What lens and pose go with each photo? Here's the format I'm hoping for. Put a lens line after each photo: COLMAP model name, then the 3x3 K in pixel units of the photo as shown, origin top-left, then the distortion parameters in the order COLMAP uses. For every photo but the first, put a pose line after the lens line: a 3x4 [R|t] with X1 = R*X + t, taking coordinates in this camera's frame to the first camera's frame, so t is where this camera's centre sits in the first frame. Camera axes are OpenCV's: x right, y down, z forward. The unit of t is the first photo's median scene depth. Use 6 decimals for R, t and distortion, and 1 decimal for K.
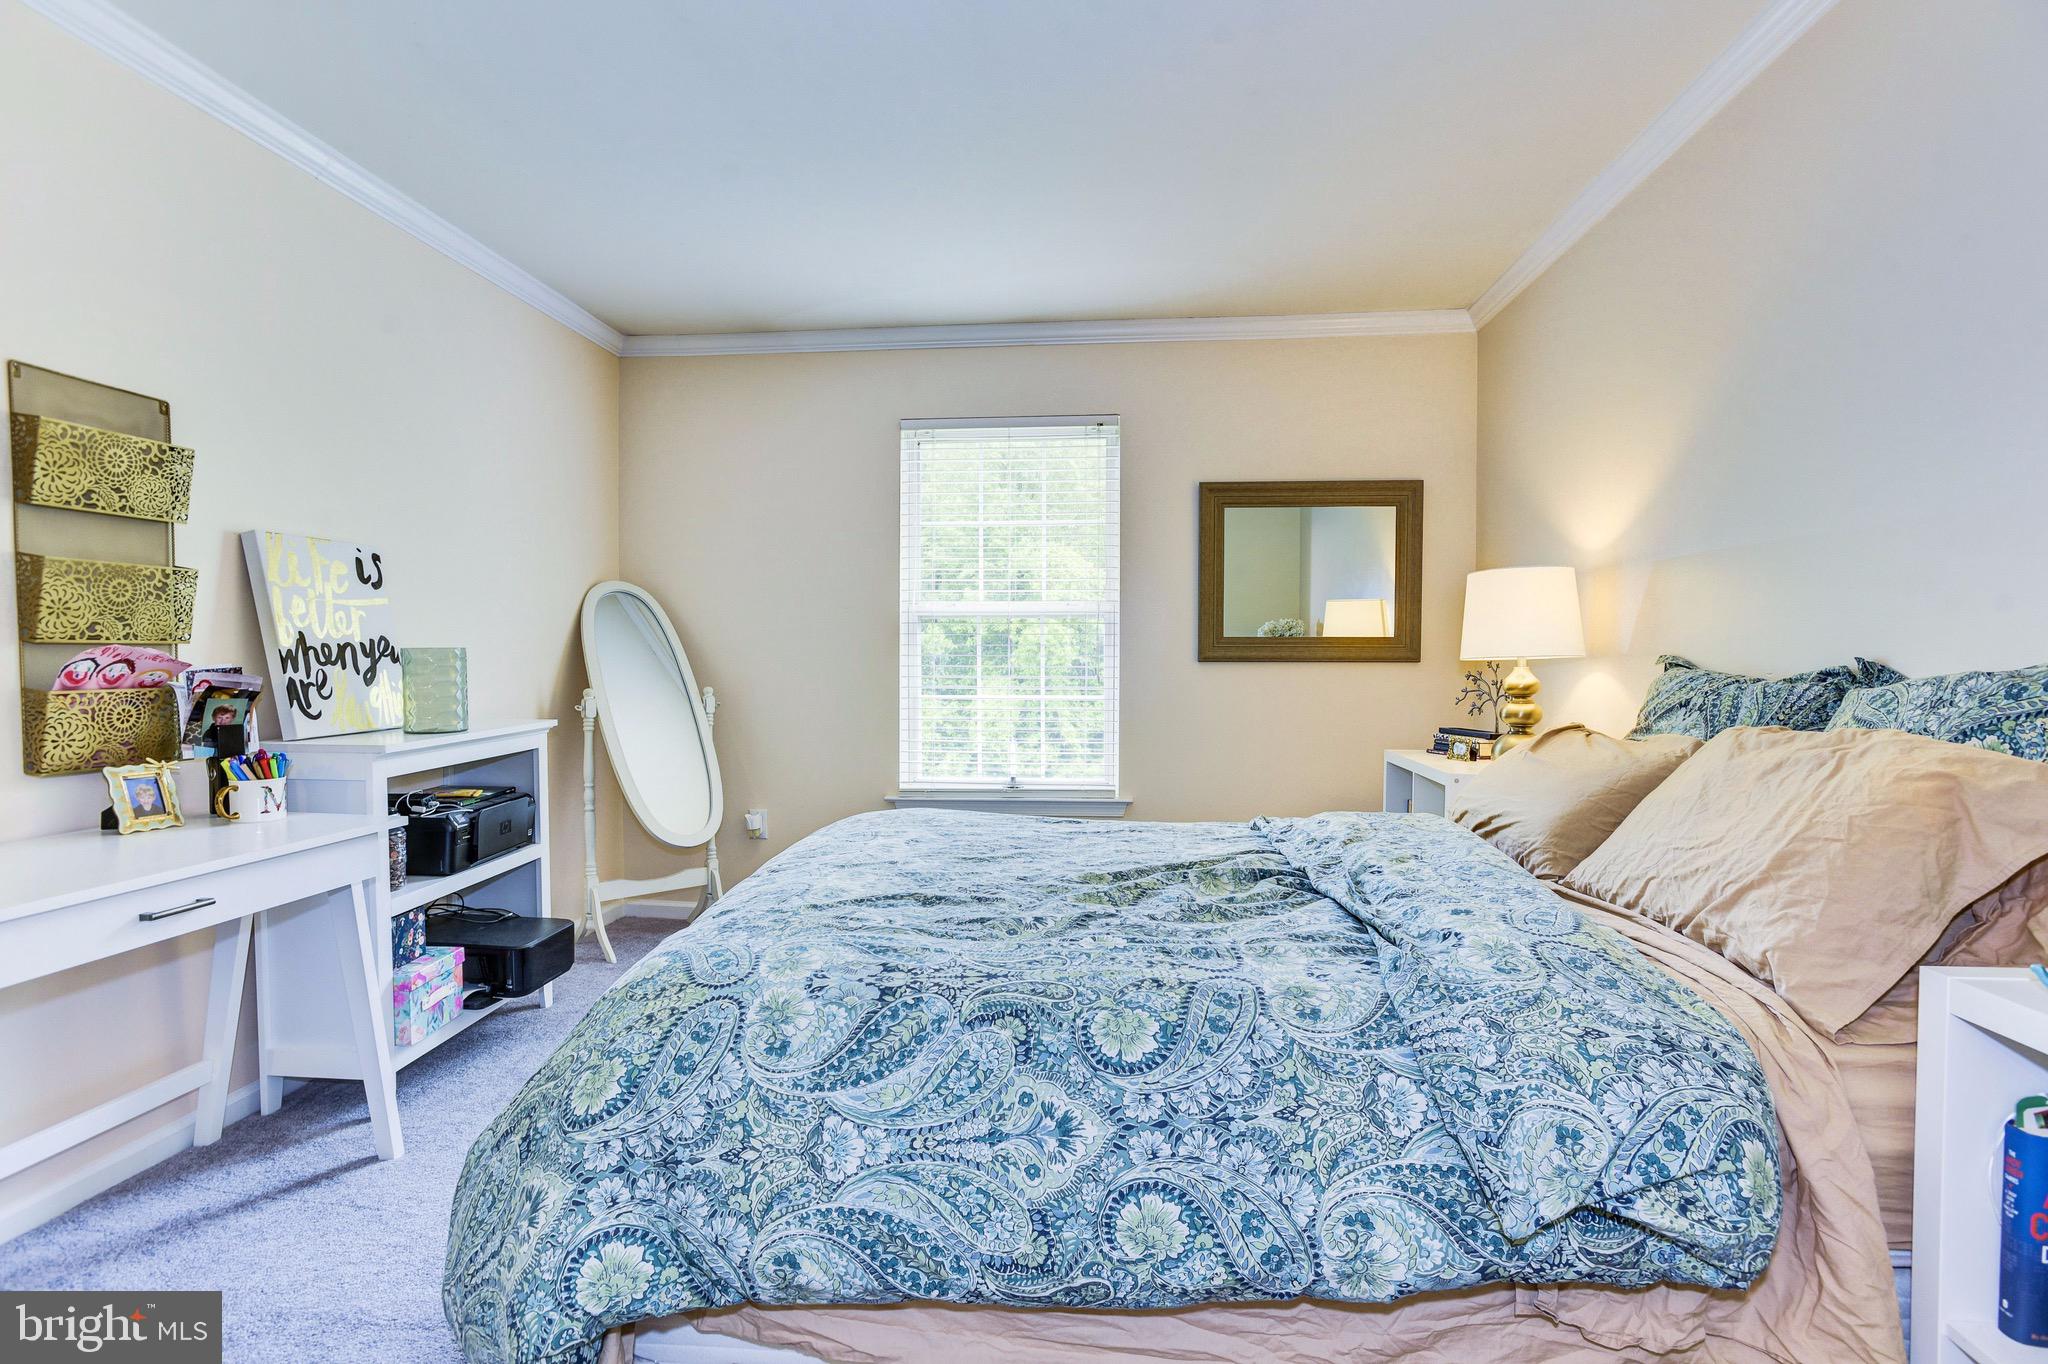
lens RADIAL K [[1007.8, 0, 1031.2], [0, 1007.8, 671.2], [0, 0, 1]] dist [-0.053704, 0.029528]
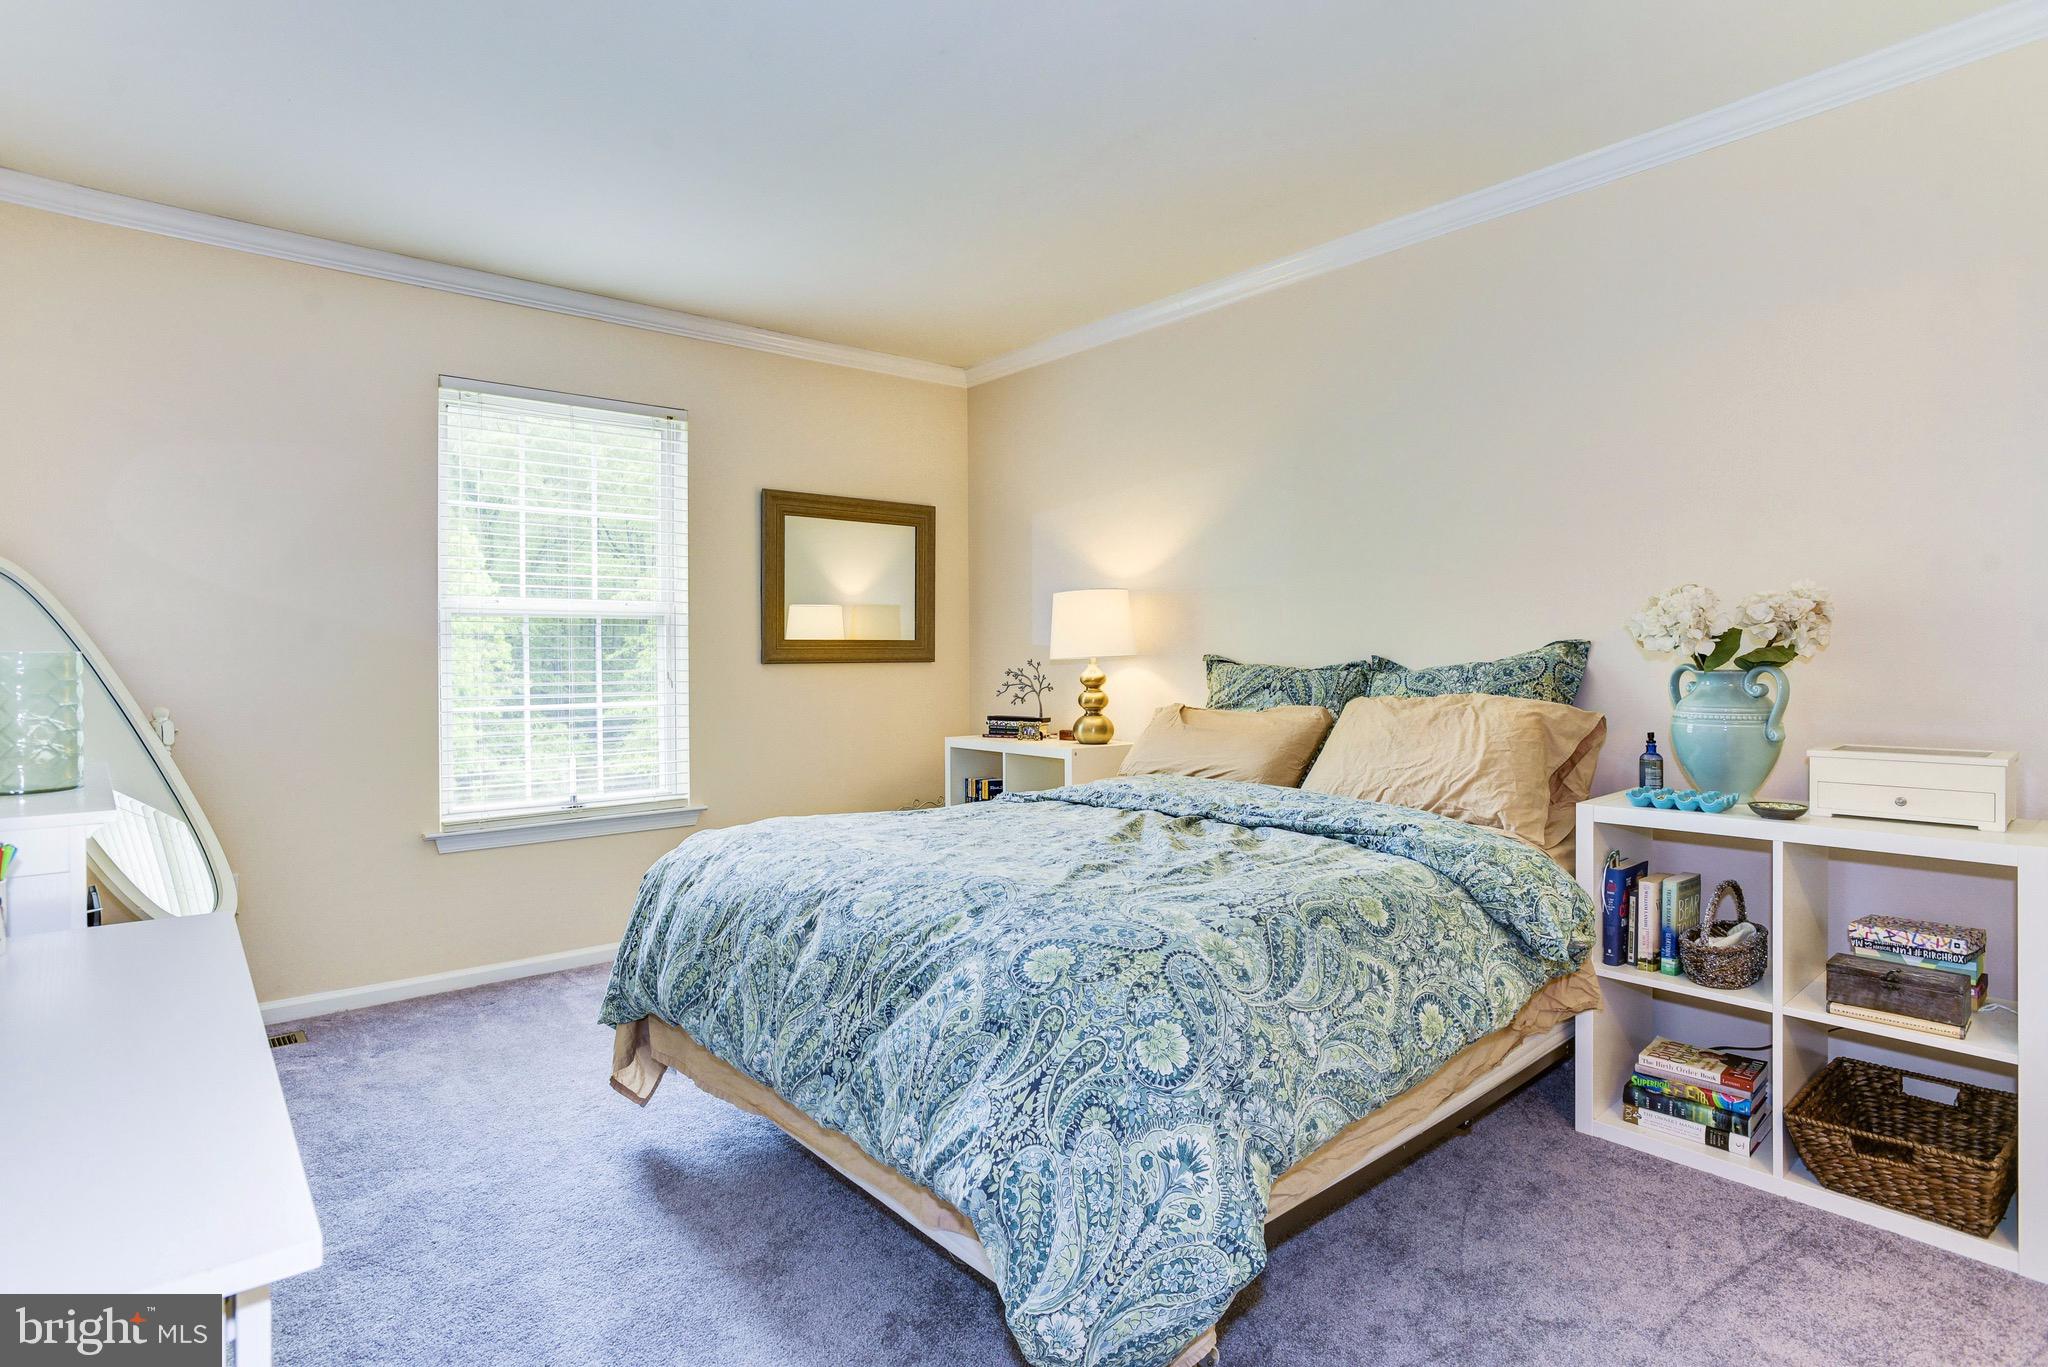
lens RADIAL K [[1040.2, 0, 1012.6], [0, 1040.2, 612.8], [0, 0, 1]] dist [-0.051295, 0.032890]
pose [[0.702346, 0.022405, 0.711483, -1.257974], [0.017586, 0.998653, -0.048809, -0.015836], [-0.711619, 0.046793, 0.701006, 0.254281]]
